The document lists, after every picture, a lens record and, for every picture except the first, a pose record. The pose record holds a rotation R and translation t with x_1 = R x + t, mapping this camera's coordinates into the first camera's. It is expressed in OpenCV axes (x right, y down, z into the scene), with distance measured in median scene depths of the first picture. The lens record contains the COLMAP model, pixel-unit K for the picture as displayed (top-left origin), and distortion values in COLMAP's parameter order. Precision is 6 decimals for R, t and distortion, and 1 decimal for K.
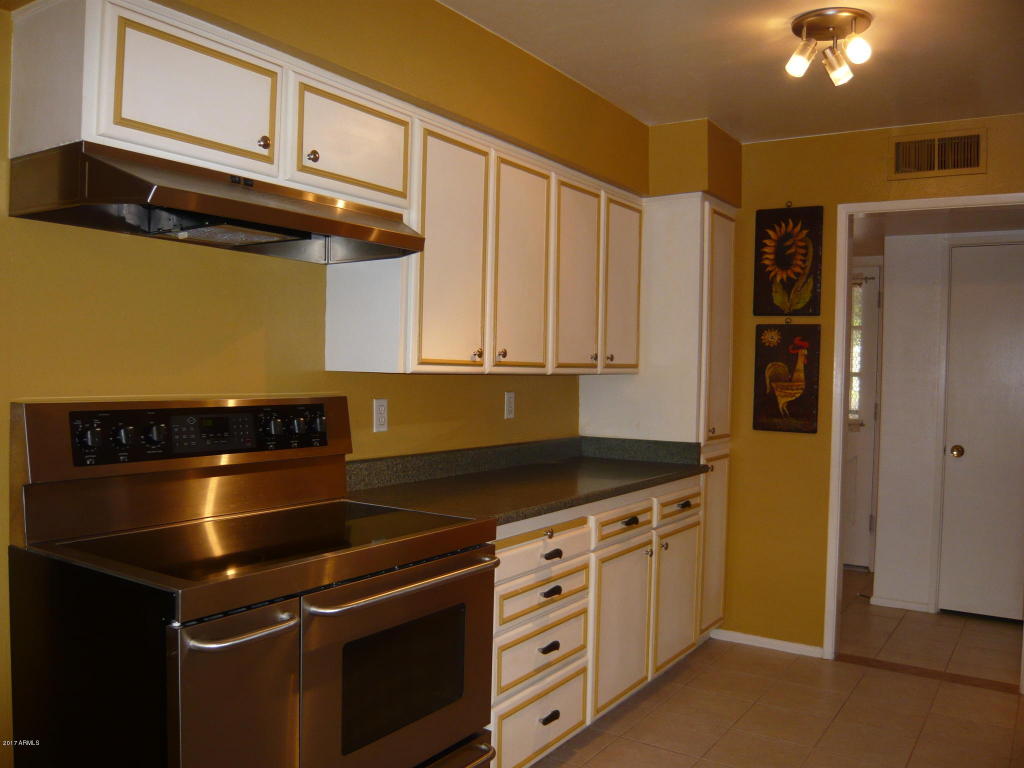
lens RADIAL K [[857.8, 0, 507.2], [0, 857.8, 388.3], [0, 0, 1]] dist [-0.100333, 0.042390]
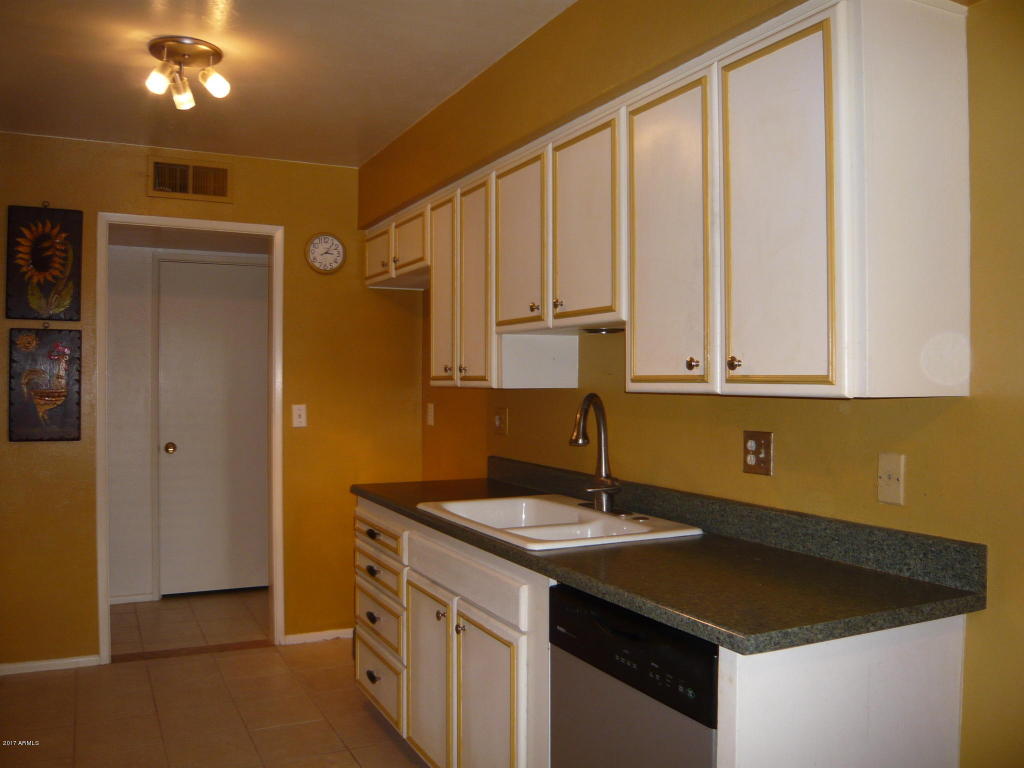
lens RADIAL K [[857.8, 0, 505.8], [0, 857.8, 381.5], [0, 0, 1]] dist [-0.100333, 0.042390]
pose [[0.493252, -0.019865, 0.869660, -0.235823], [0.029342, 0.999550, 0.006190, -0.006706], [-0.869391, 0.022464, 0.493613, 0.083723]]
